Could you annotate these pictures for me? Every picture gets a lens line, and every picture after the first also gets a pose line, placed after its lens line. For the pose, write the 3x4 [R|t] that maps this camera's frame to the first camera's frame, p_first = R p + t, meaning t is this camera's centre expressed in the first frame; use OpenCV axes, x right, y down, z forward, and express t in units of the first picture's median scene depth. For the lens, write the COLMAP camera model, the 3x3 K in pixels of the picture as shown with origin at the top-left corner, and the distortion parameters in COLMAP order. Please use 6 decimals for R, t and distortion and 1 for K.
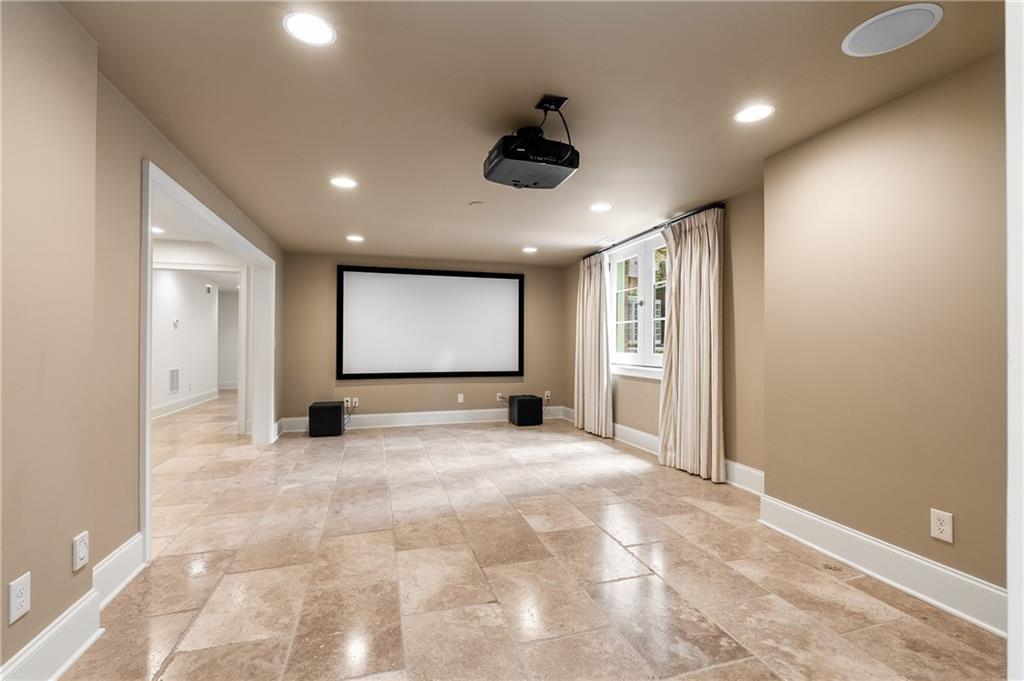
lens RADIAL K [[441.6, 0, 519.9], [0, 441.6, 342.2], [0, 0, 1]] dist [-0.008240, 0.000427]
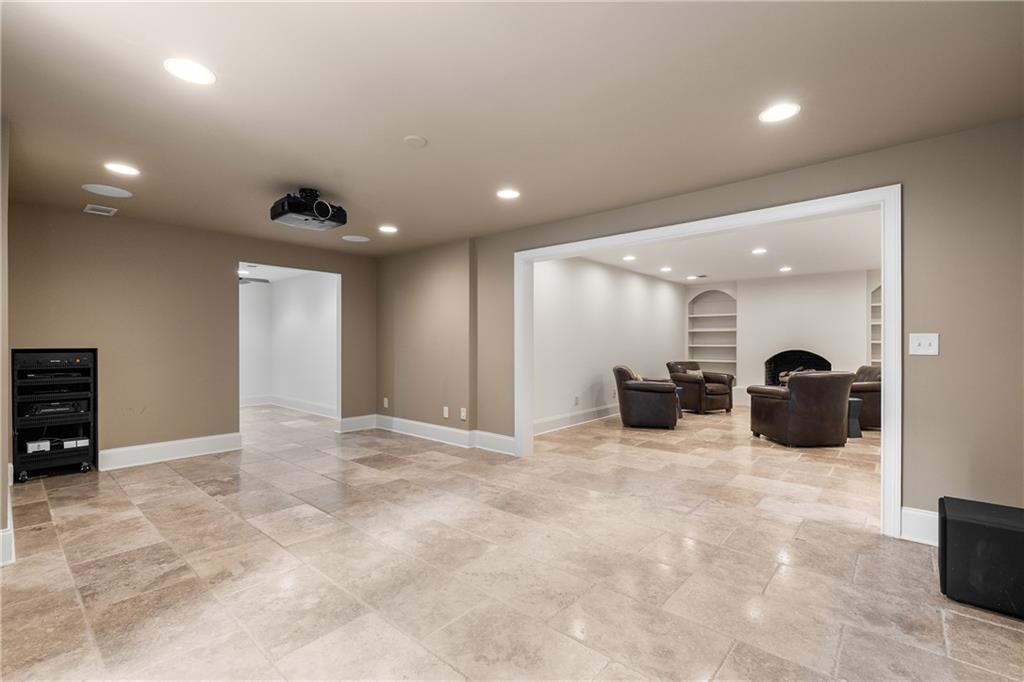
lens RADIAL K [[441.6, 0, 519.9], [0, 441.6, 342.7], [0, 0, 1]] dist [-0.008240, 0.000427]
pose [[-0.844502, -0.003895, -0.535538, 0.140525], [-0.000071, 0.999974, -0.007160, 0.000141], [0.535552, -0.006009, -0.844481, 1.712334]]
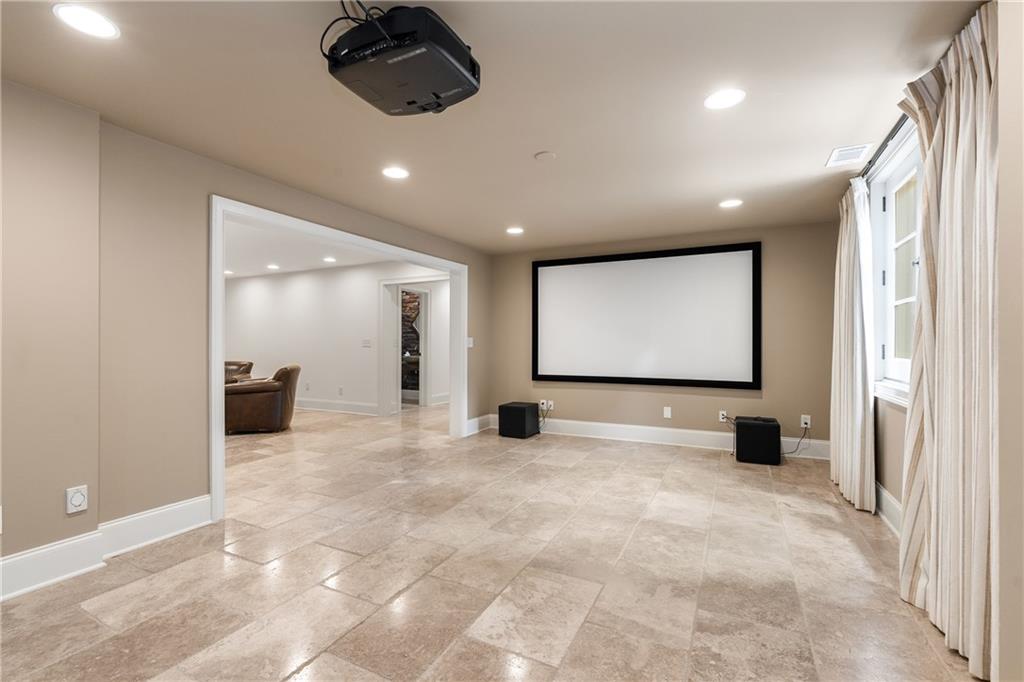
lens RADIAL K [[453.2, 0, 518.7], [0, 453.2, 344.0], [0, 0, 1]] dist [-0.006961, 0.000597]
pose [[0.722604, -0.000101, -0.691262, 0.408982], [0.004243, 0.999982, 0.004290, 0.001841], [0.691249, -0.006033, 0.722592, 0.424158]]
